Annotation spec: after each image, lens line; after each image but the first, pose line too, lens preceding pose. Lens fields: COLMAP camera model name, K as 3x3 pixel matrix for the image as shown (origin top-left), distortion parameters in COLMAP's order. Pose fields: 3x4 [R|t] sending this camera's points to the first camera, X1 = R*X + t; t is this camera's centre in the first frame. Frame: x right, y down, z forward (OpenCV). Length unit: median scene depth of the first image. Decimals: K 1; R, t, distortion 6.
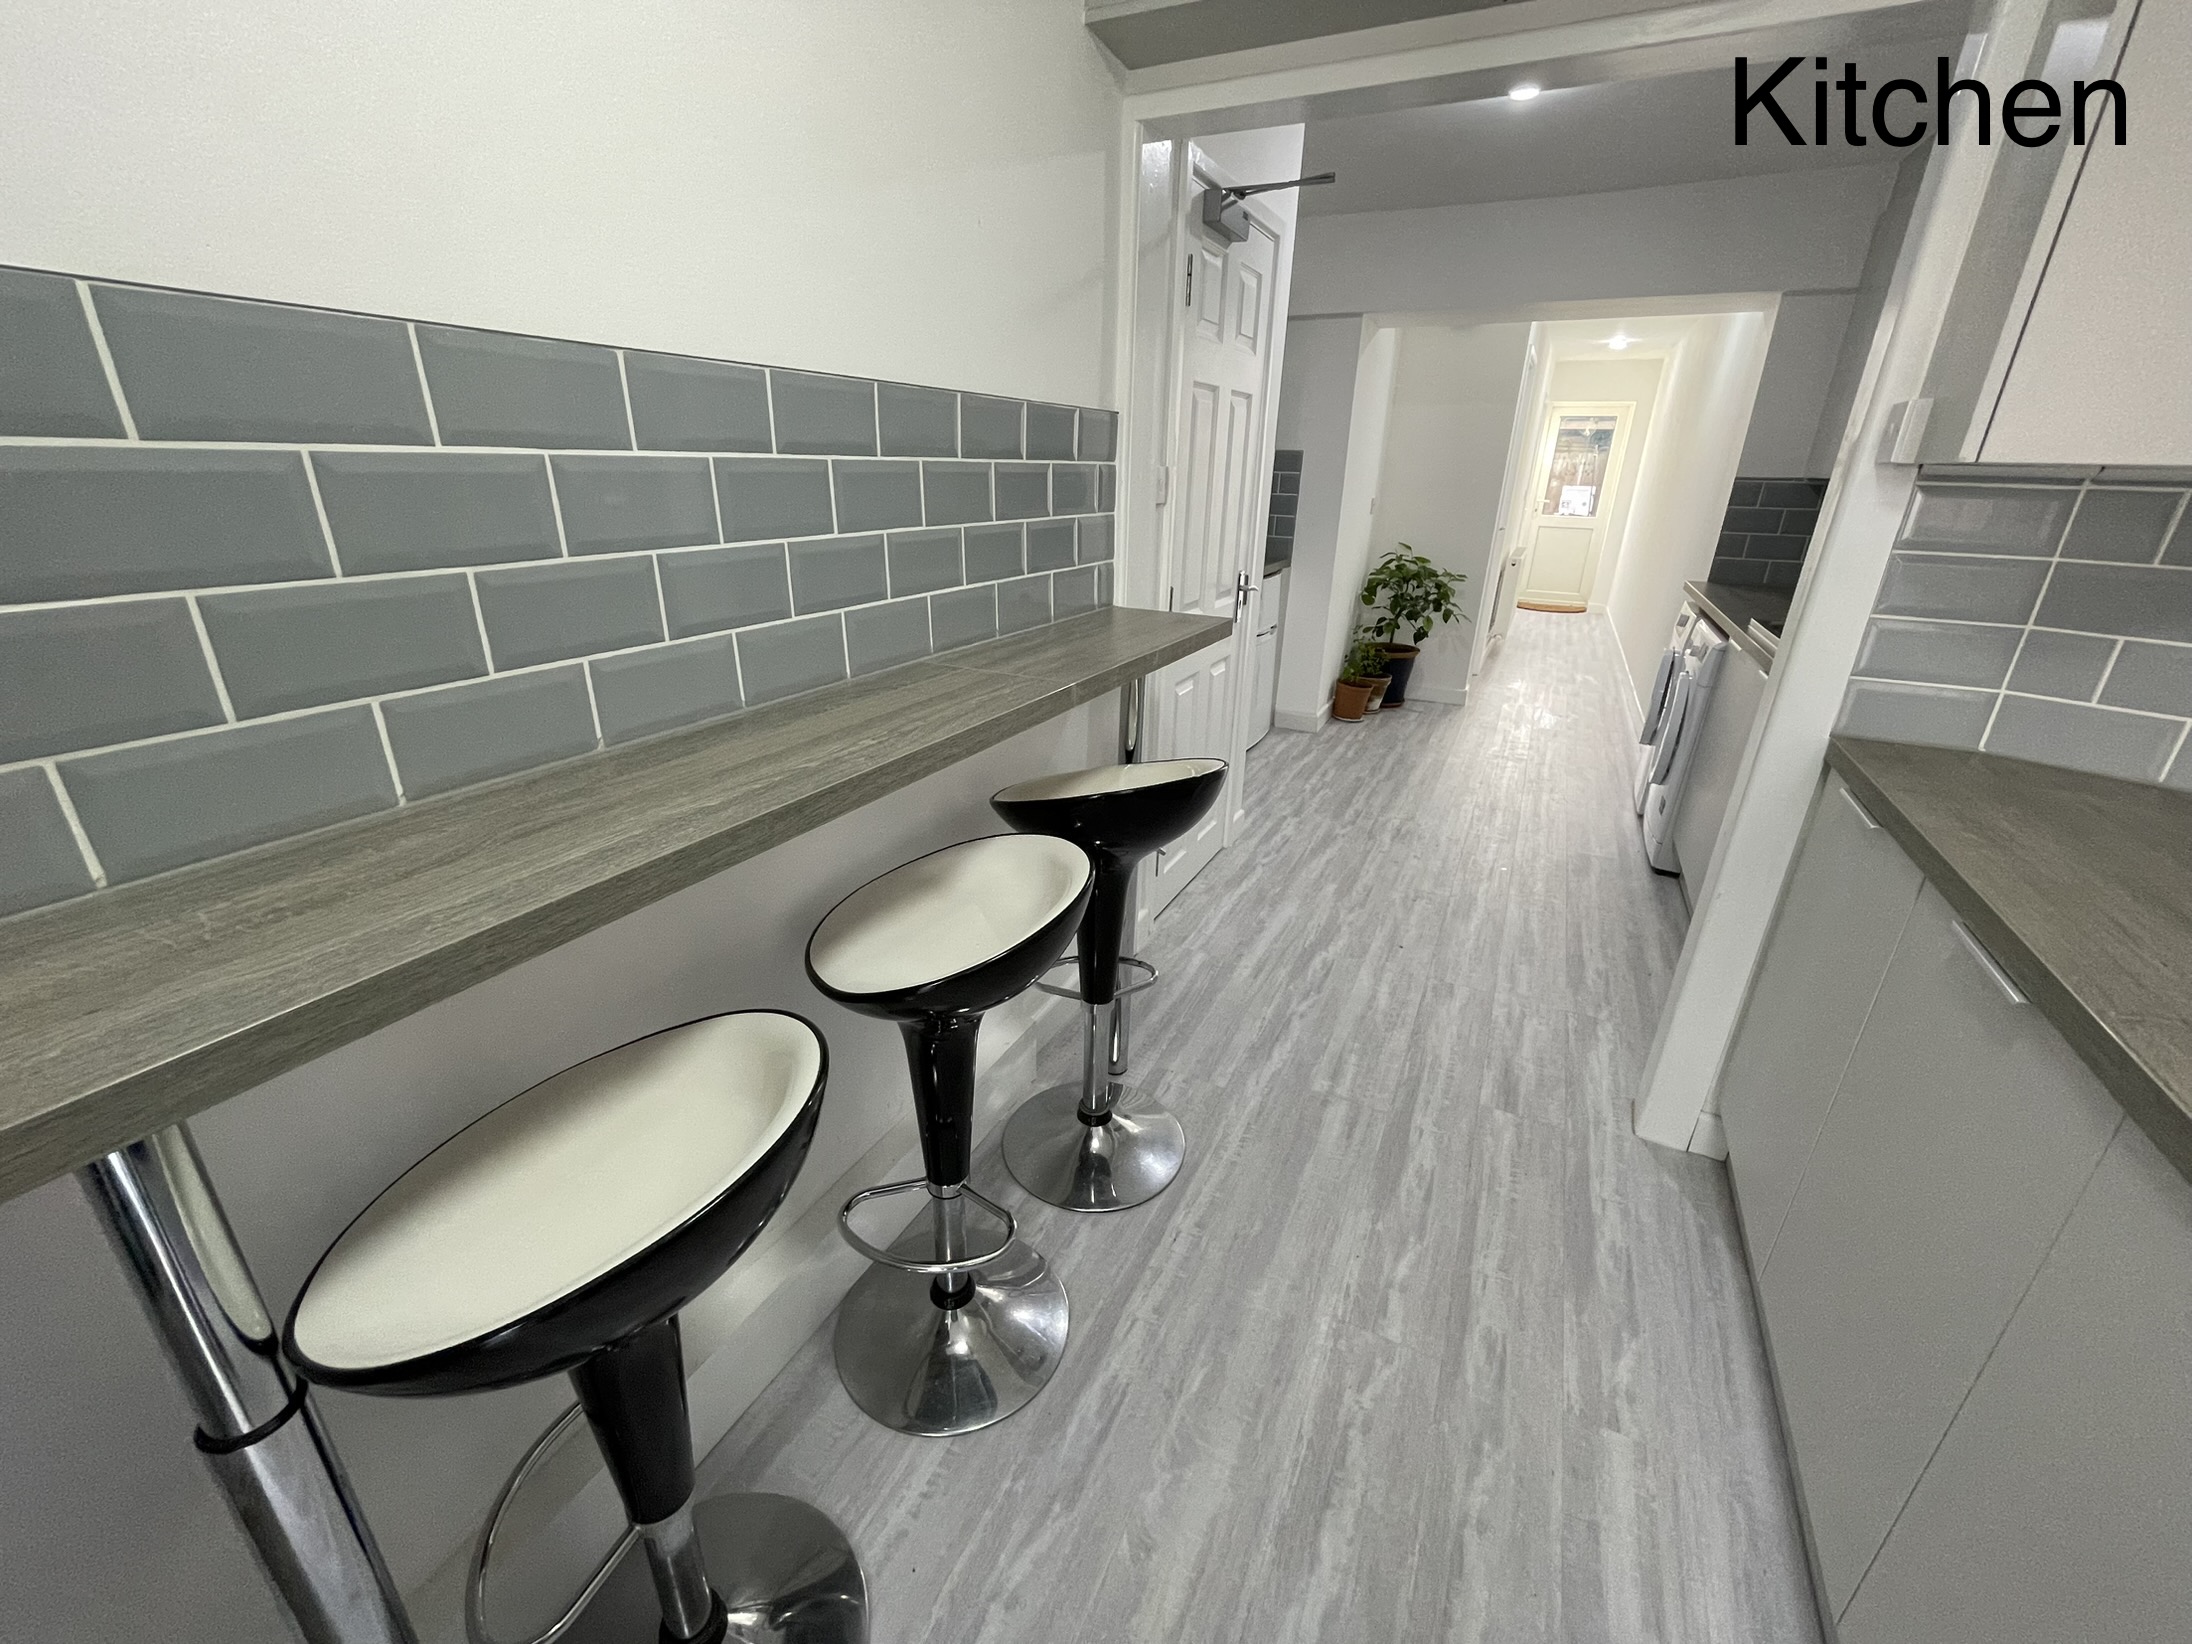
lens RADIAL K [[887.2, 0, 1094.2], [0, 887.2, 821.5], [0, 0, 1]] dist [-0.001608, -0.000204]
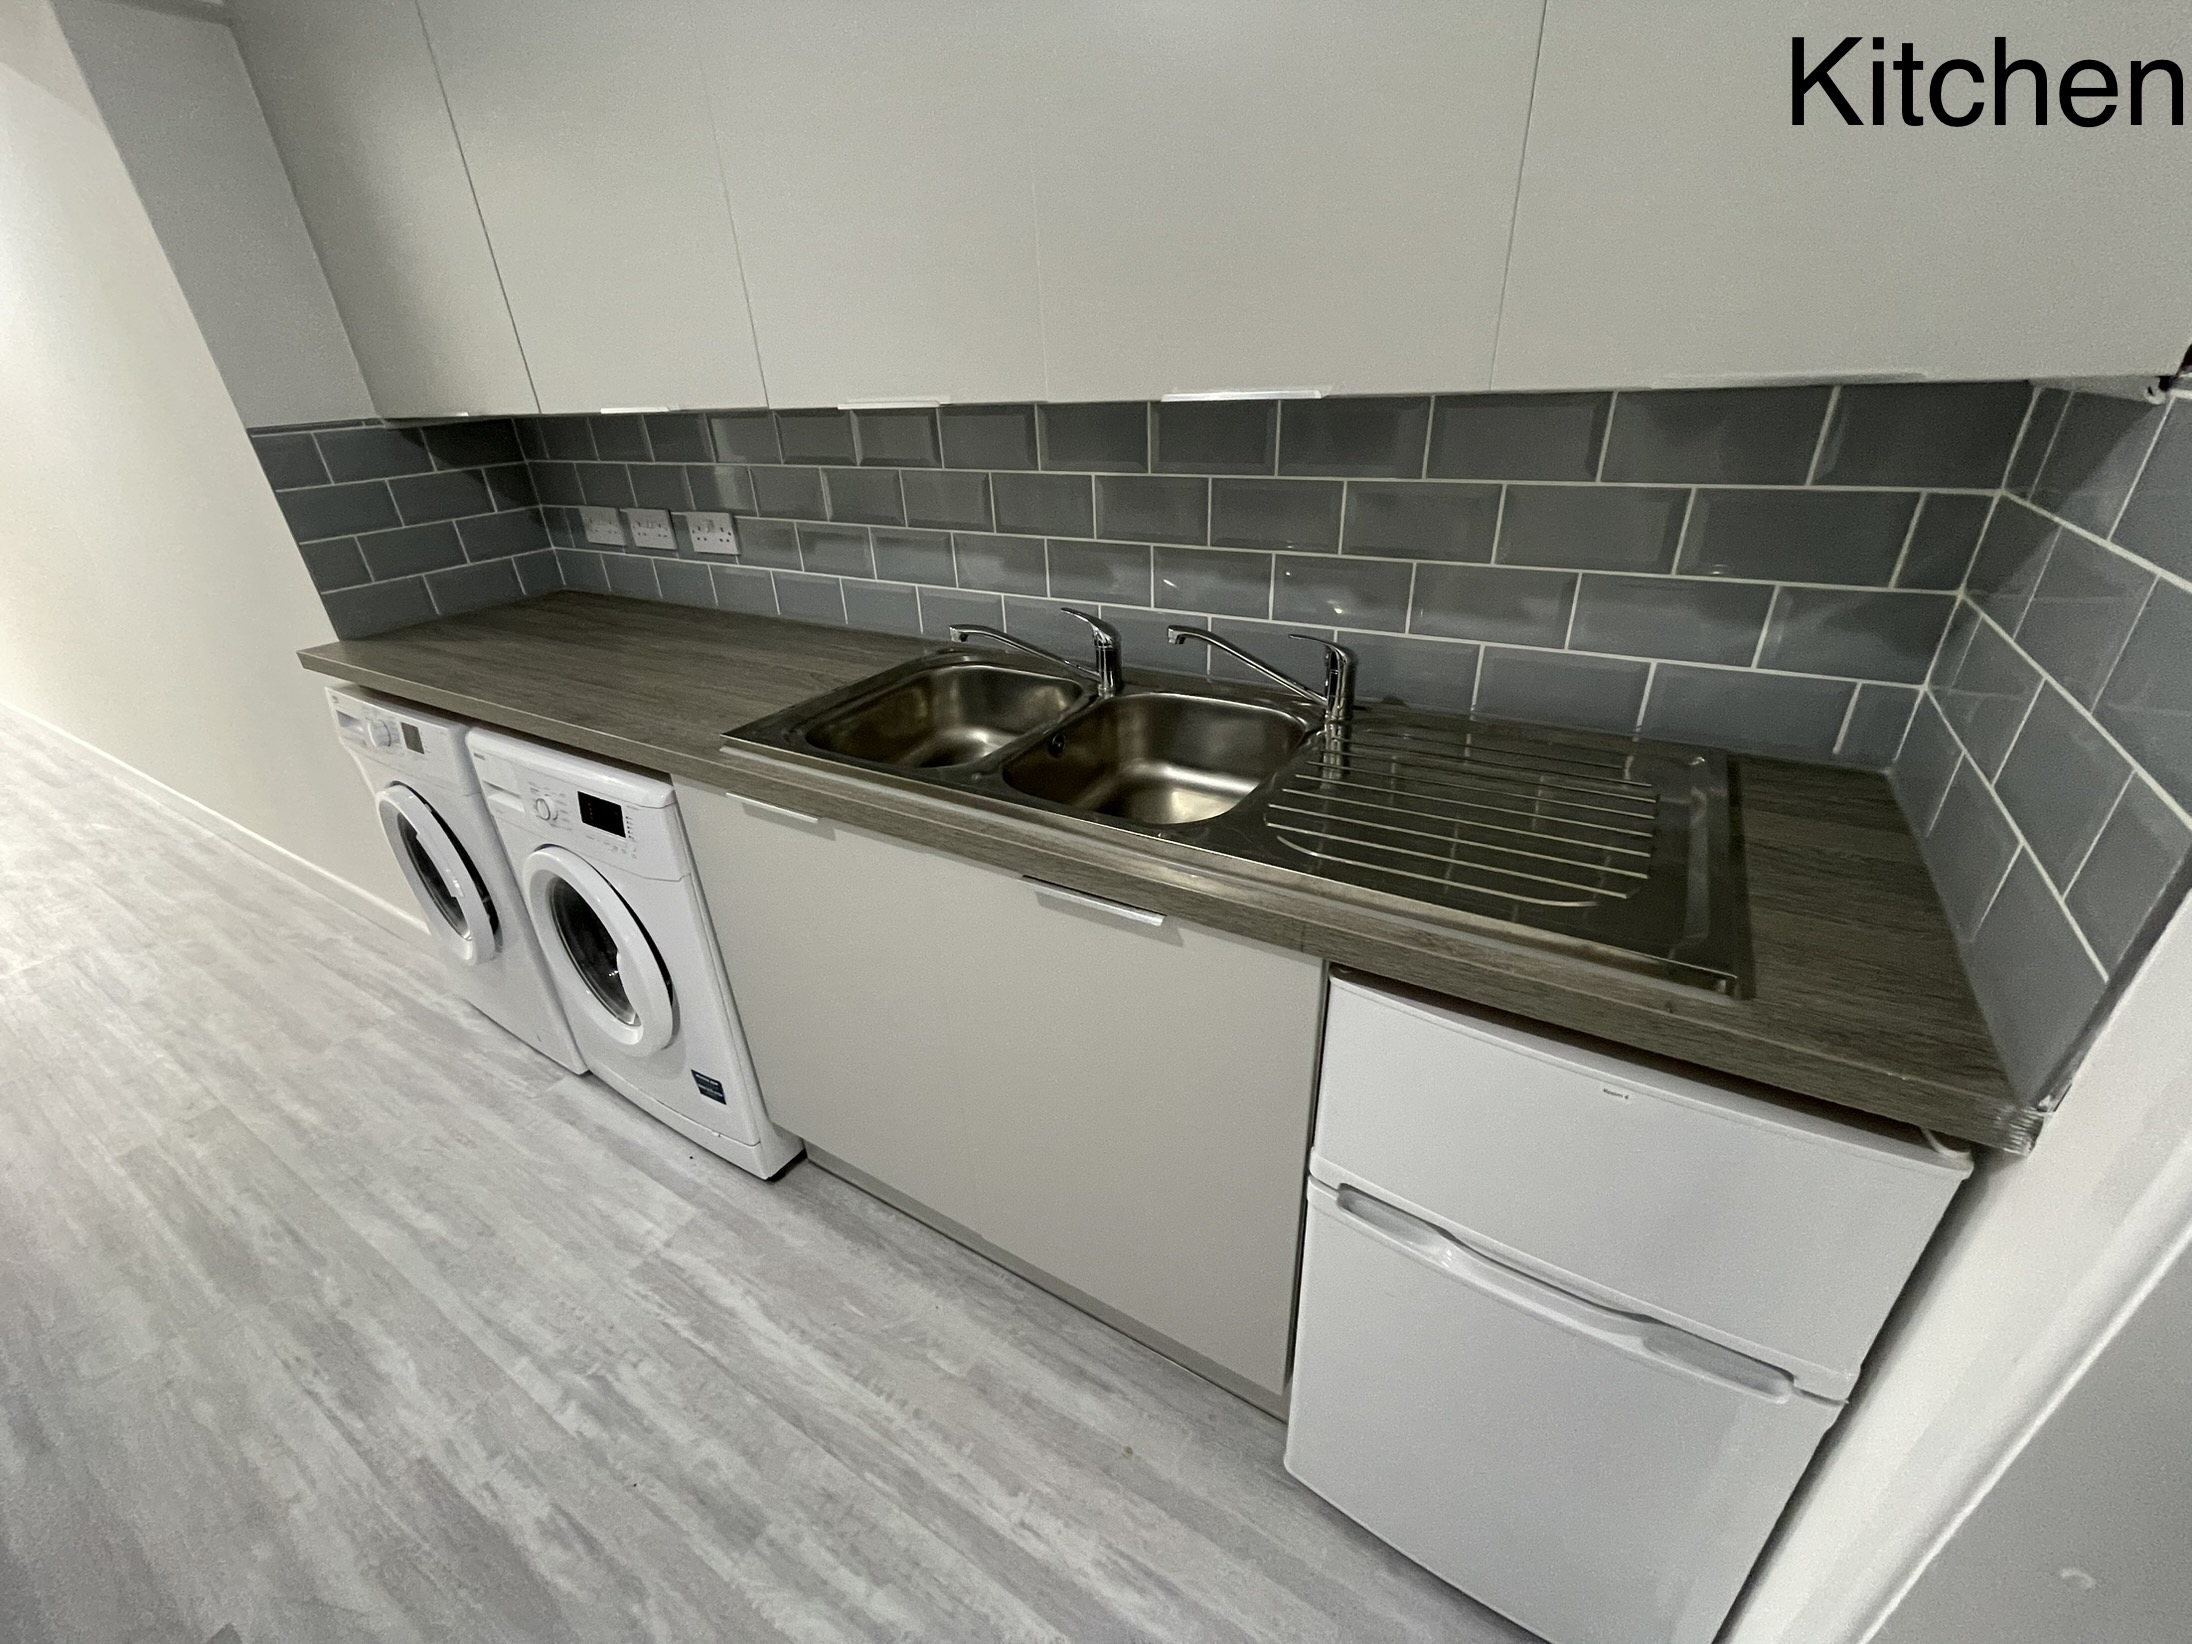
lens RADIAL K [[887.2, 0, 1094.2], [0, 887.2, 821.5], [0, 0, 1]] dist [-0.001608, -0.000204]
pose [[0.086790, -0.484039, 0.870732, 0.251495], [0.420902, 0.810006, 0.408328, -0.219585], [-0.902945, 0.331054, 0.274033, 0.527567]]
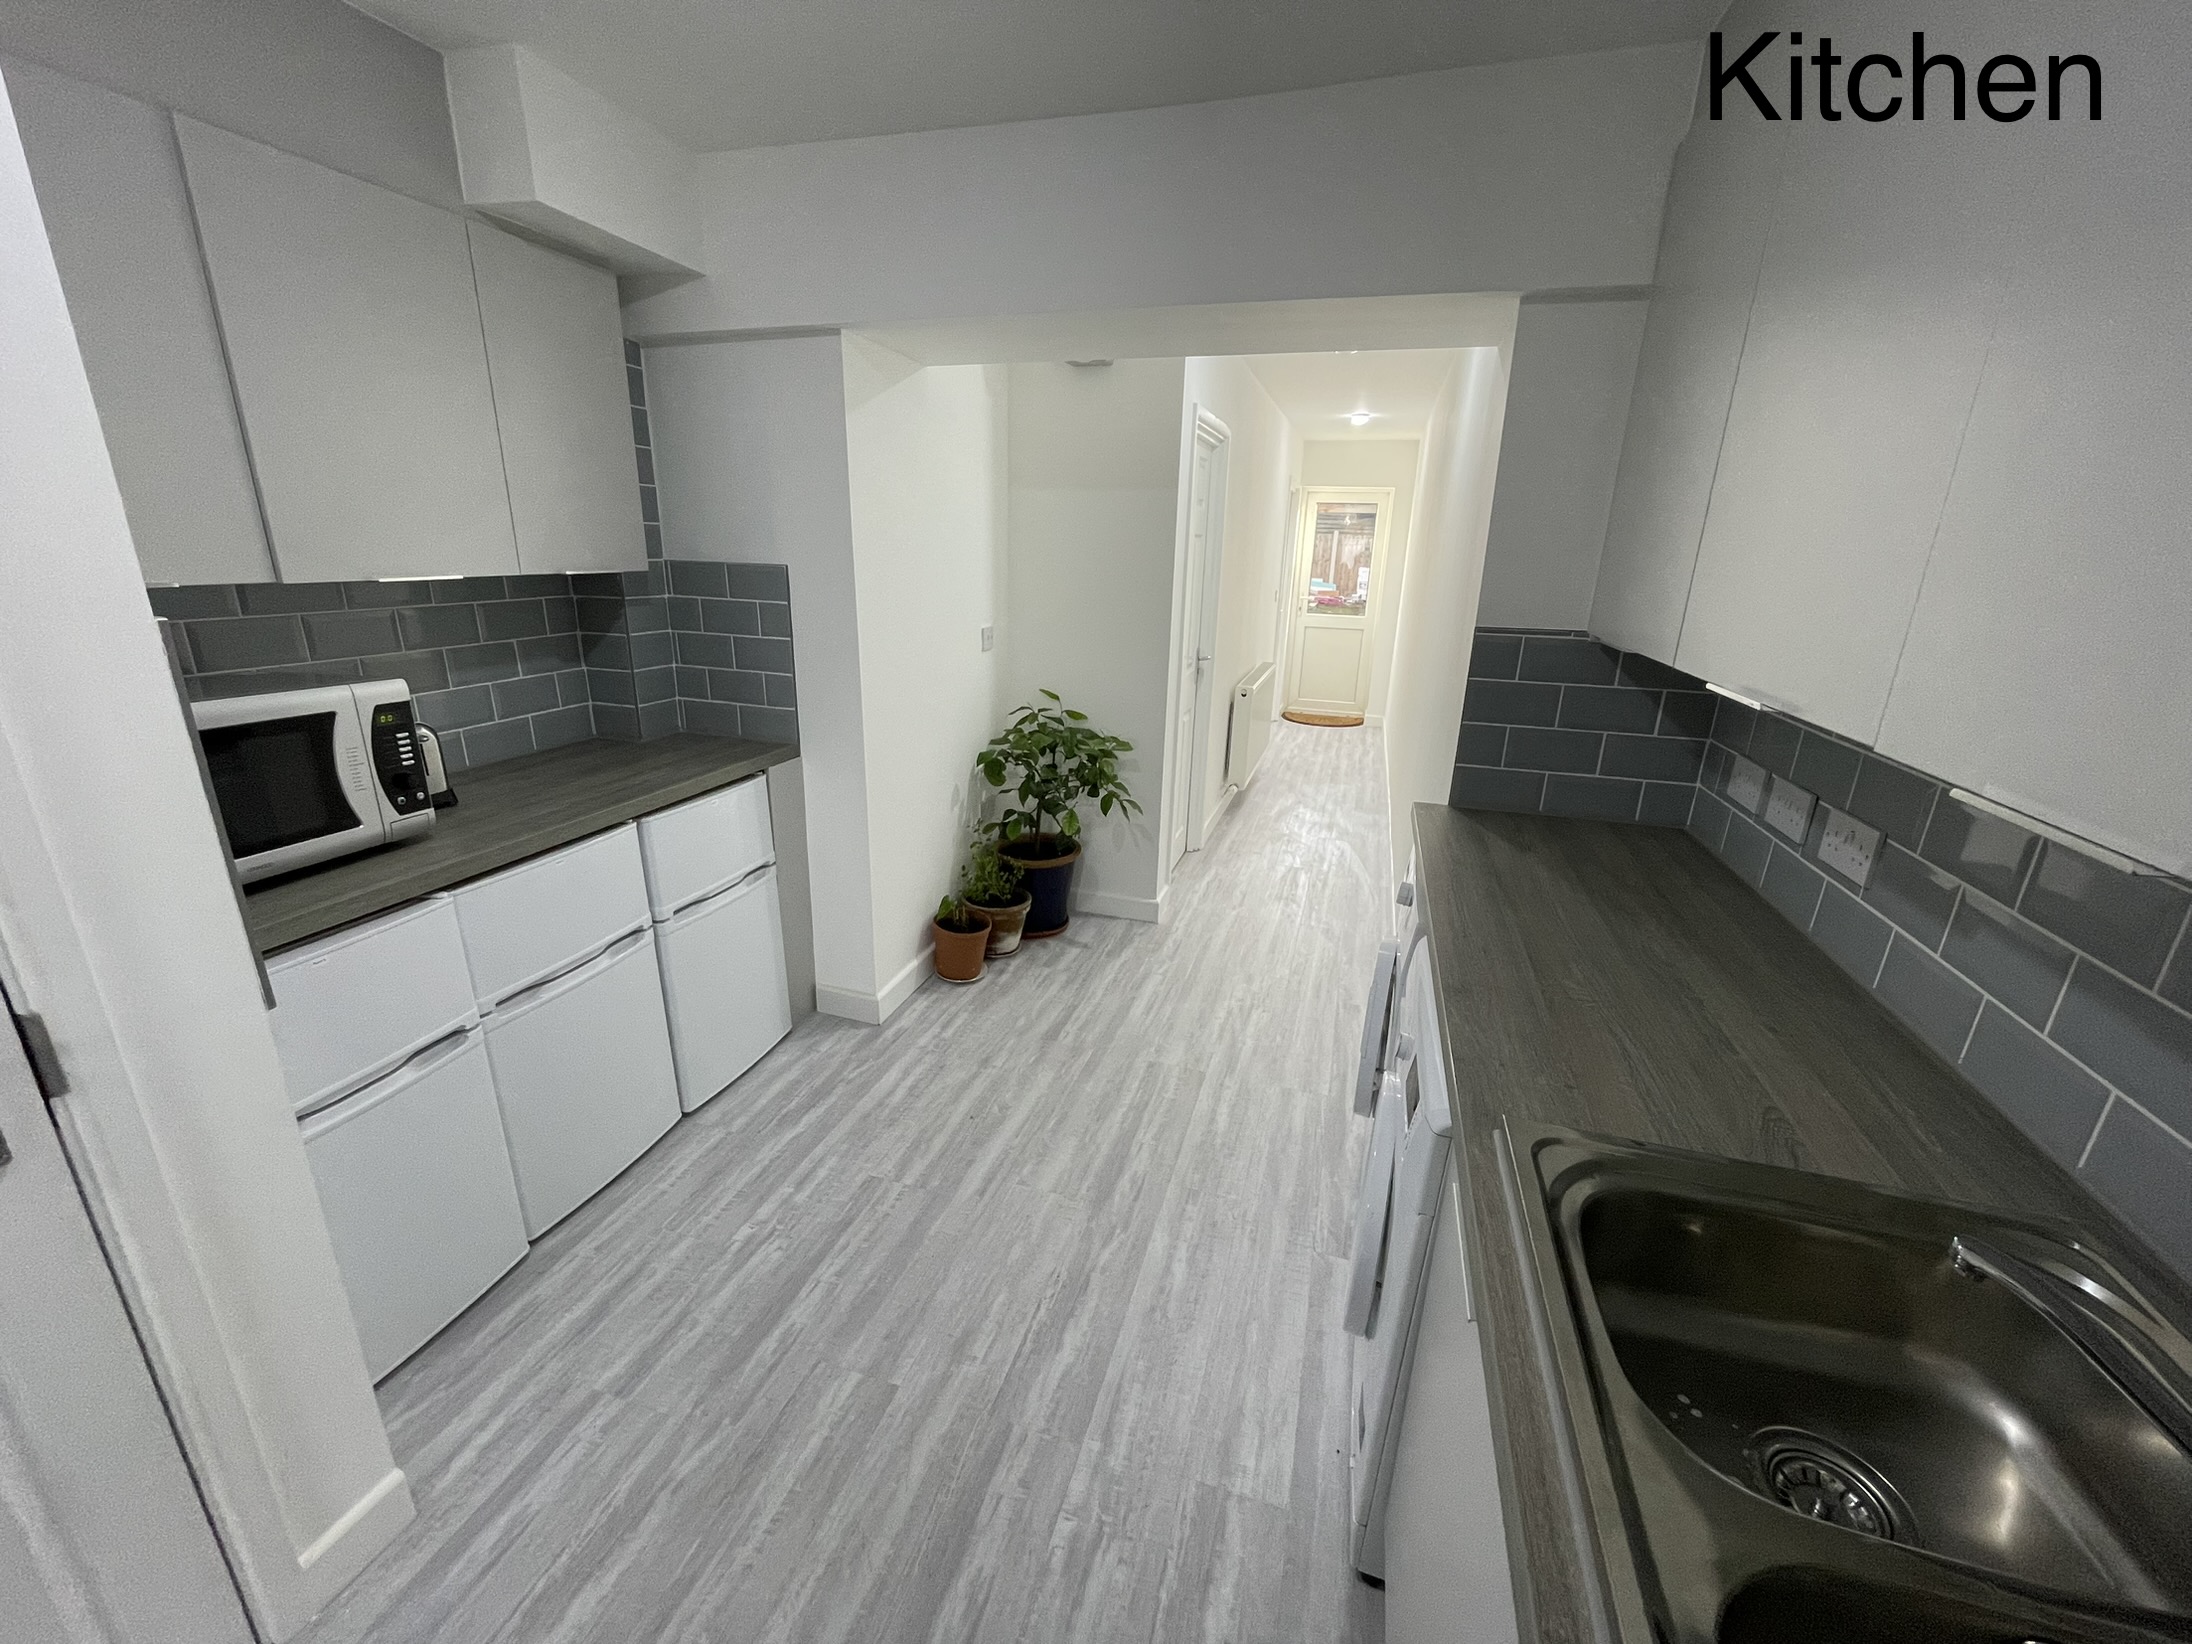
lens RADIAL K [[887.2, 0, 1094.2], [0, 887.2, 821.5], [0, 0, 1]] dist [-0.001608, -0.000204]
pose [[0.986863, -0.045172, 0.155117, 0.397256], [0.056641, 0.995915, -0.070328, -0.240518], [-0.151307, 0.078190, 0.985390, 0.499381]]
